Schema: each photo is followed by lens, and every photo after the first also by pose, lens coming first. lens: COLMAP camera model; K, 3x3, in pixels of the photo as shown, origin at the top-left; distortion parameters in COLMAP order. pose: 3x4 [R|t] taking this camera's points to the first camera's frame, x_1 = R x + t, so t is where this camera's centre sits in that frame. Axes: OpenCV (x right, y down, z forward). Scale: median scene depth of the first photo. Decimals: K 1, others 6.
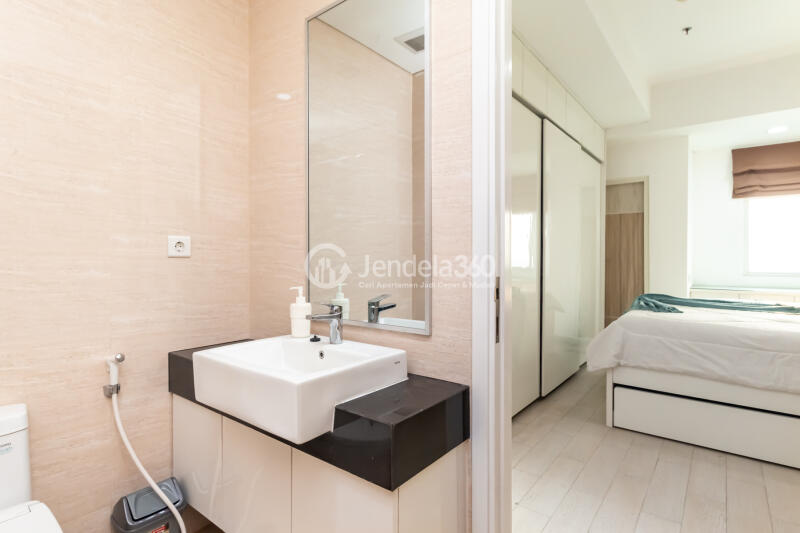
lens RADIAL K [[409.5, 0, 407.4], [0, 409.5, 259.7], [0, 0, 1]] dist [0.007804, -0.000040]
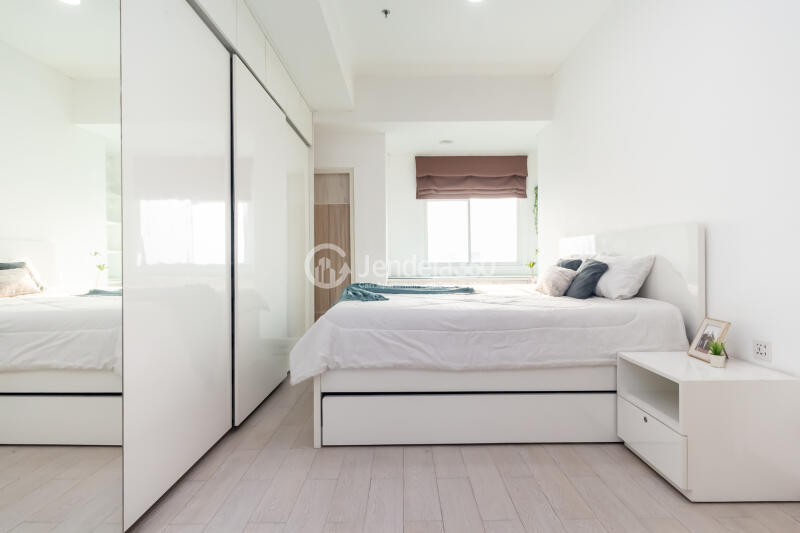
lens RADIAL K [[409.5, 0, 407.4], [0, 409.5, 259.7], [0, 0, 1]] dist [0.007804, -0.000040]
pose [[0.786360, -0.010652, 0.617677, 0.114421], [0.010917, 0.999935, 0.003346, 0.031227], [-0.617673, 0.004112, 0.786425, 0.214406]]
